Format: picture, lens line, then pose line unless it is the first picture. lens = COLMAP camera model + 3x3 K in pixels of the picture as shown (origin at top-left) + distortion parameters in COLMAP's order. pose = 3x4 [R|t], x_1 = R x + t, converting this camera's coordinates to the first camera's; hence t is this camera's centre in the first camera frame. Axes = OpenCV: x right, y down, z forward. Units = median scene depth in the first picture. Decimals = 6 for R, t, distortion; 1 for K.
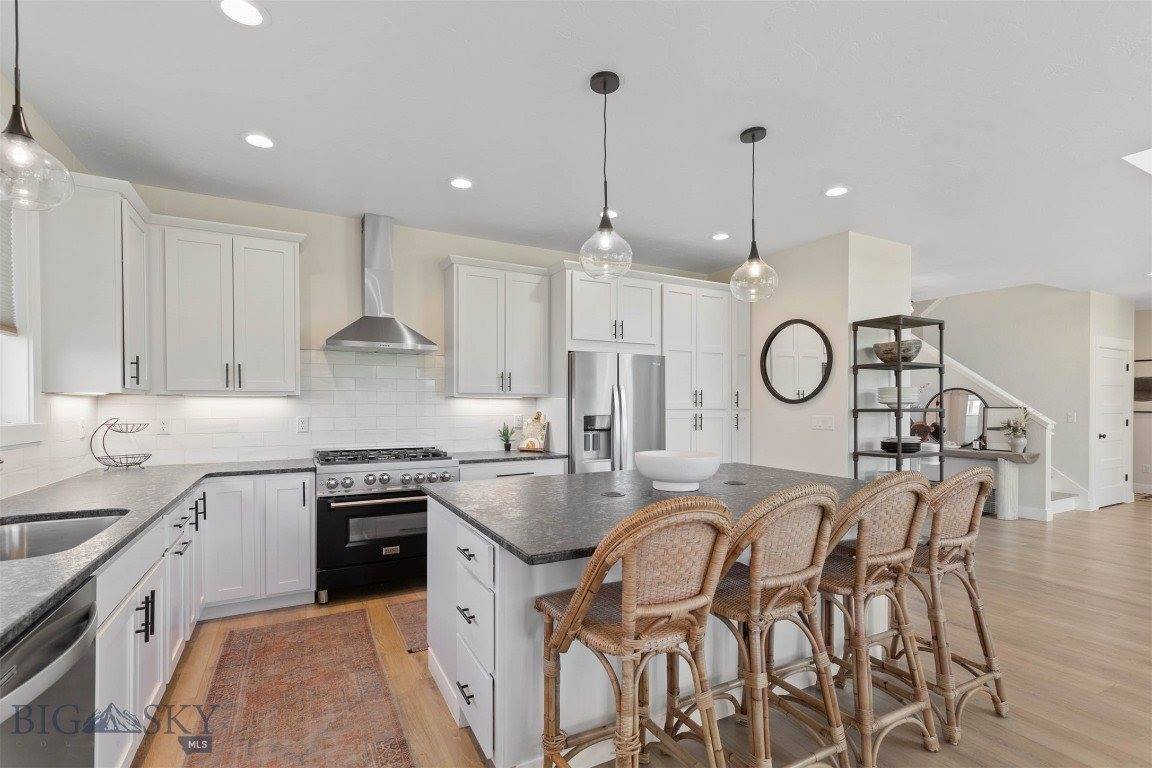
lens RADIAL K [[523.2, 0, 575.8], [0, 523.2, 405.2], [0, 0, 1]] dist [0.001314, 0.000095]
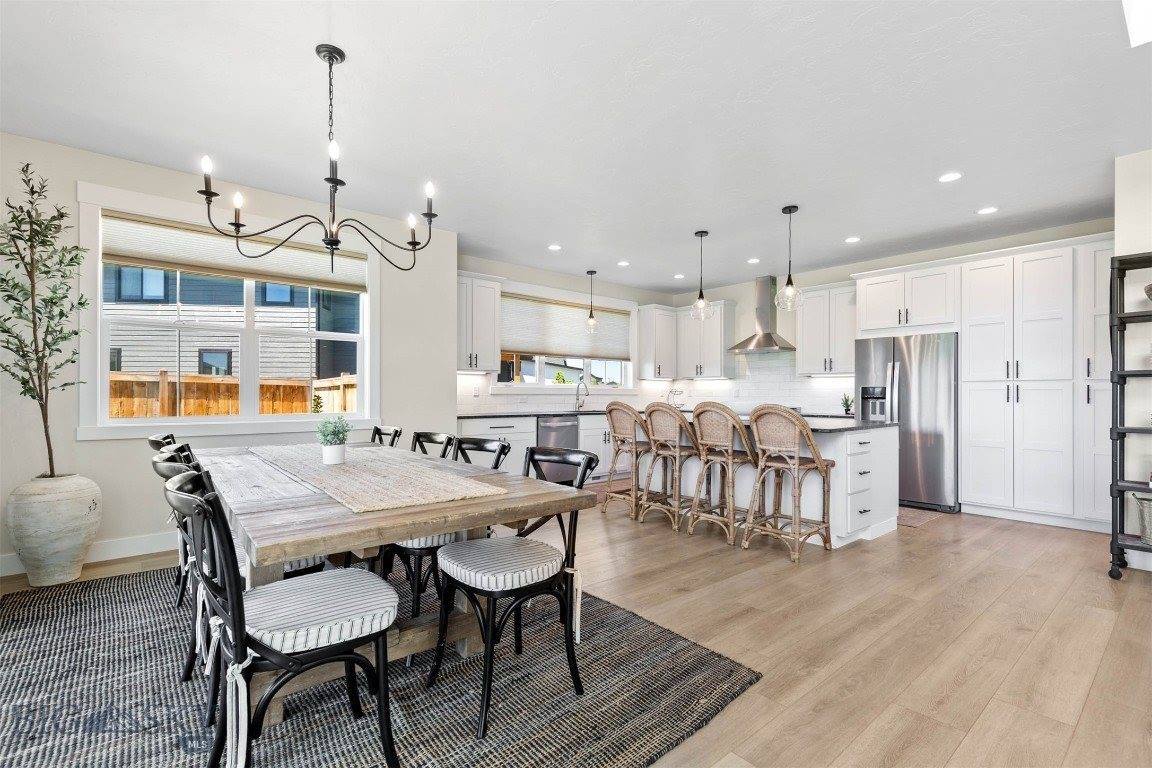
lens RADIAL K [[519.3, 0, 572.8], [0, 519.3, 392.7], [0, 0, 1]] dist [0.001250, -0.000261]
pose [[0.204374, -0.004990, -0.978880, 1.171825], [-0.006644, 0.999957, -0.006485, 0.048067], [0.978870, 0.007829, 0.204332, 0.003457]]
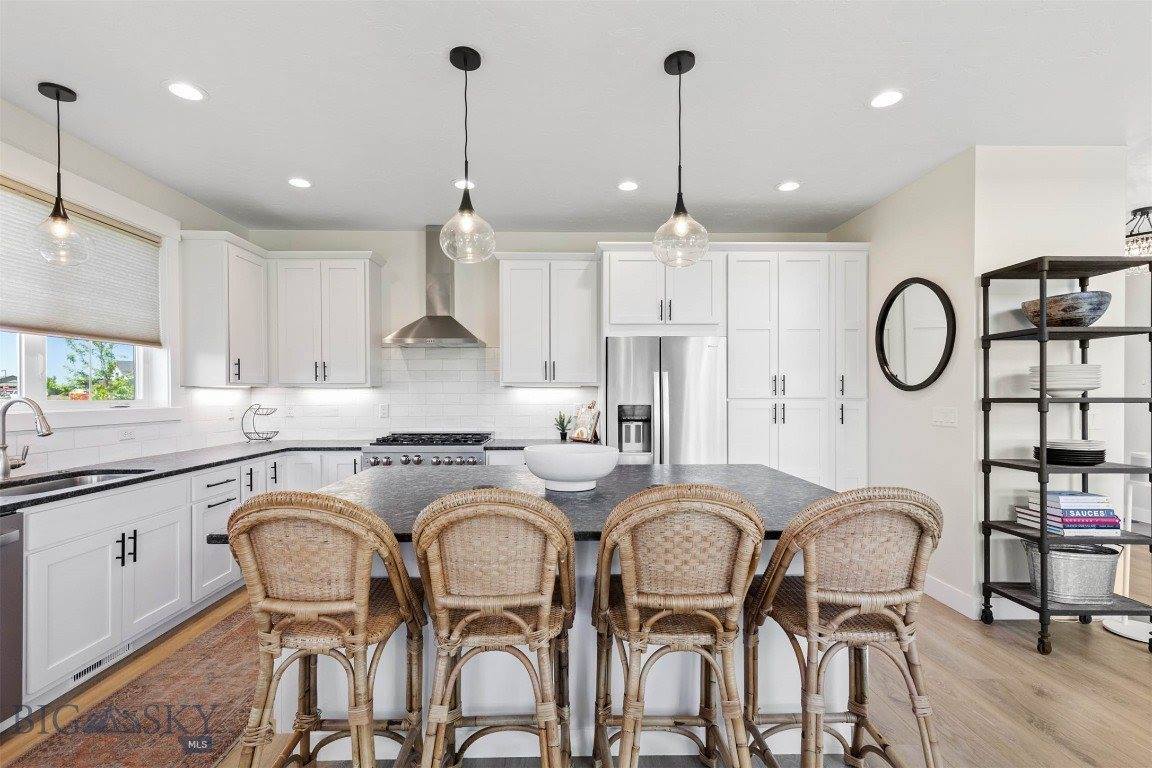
lens RADIAL K [[520.9, 0, 569.3], [0, 520.9, 395.5], [0, 0, 1]] dist [0.001977, 0.000114]
pose [[0.890935, -0.001307, -0.454129, 0.362407], [0.002666, 0.999994, 0.002352, 0.000306], [0.454123, -0.003306, 0.890933, 0.128764]]
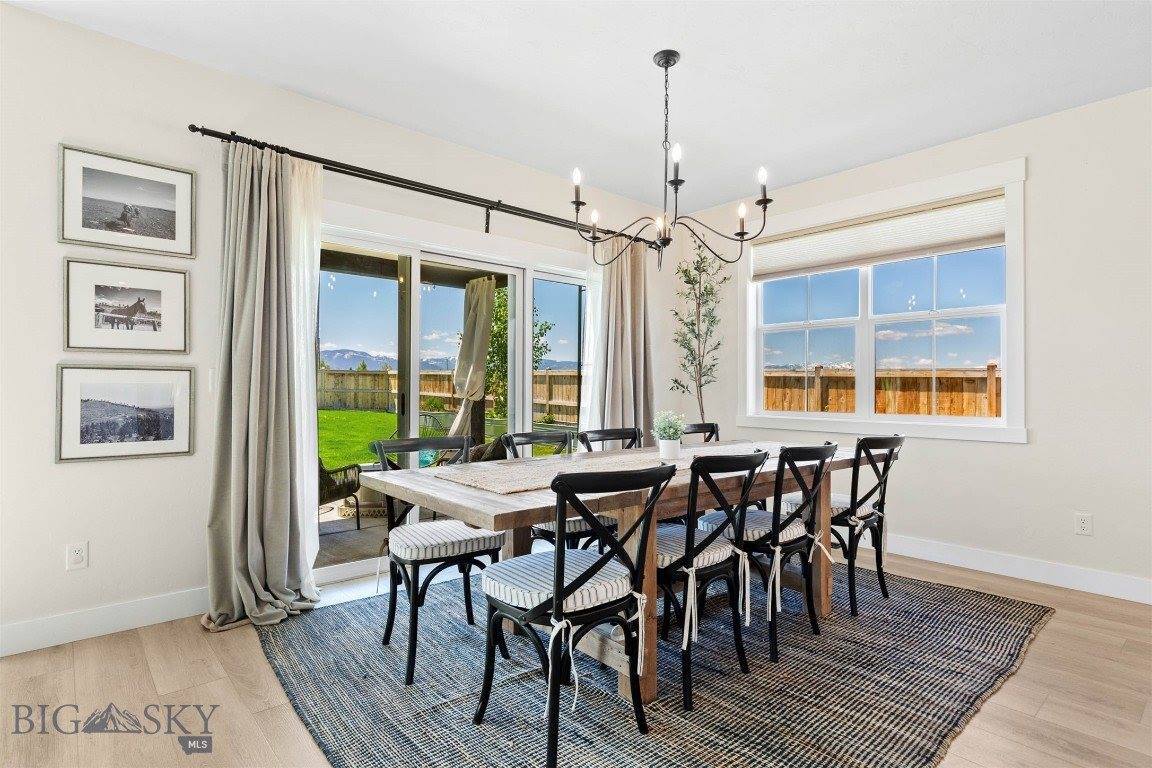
lens RADIAL K [[584.7, 0, 573.9], [0, 584.7, 380.6], [0, 0, 1]] dist [0.000155, -0.000038]
pose [[-0.974650, -0.009553, -0.223530, 0.813538], [-0.008327, 0.999945, -0.006427, 0.040057], [0.223579, -0.004402, -0.974676, 0.479404]]
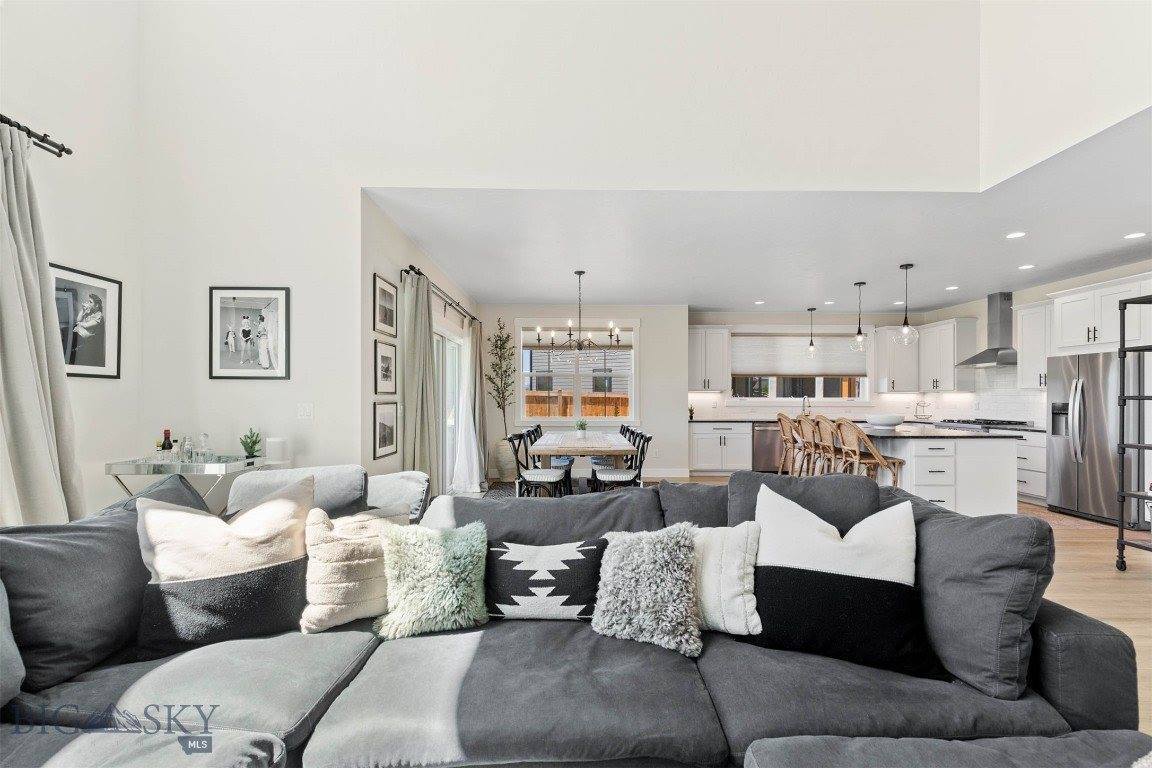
lens RADIAL K [[516.1, 0, 579.2], [0, 516.1, 396.2], [0, 0, 1]] dist [0.002551, -0.000448]
pose [[-0.458805, -0.005938, -0.888517, 1.825991], [-0.006956, 0.999971, -0.003091, 0.015013], [0.888510, 0.004762, -0.458833, 0.513779]]
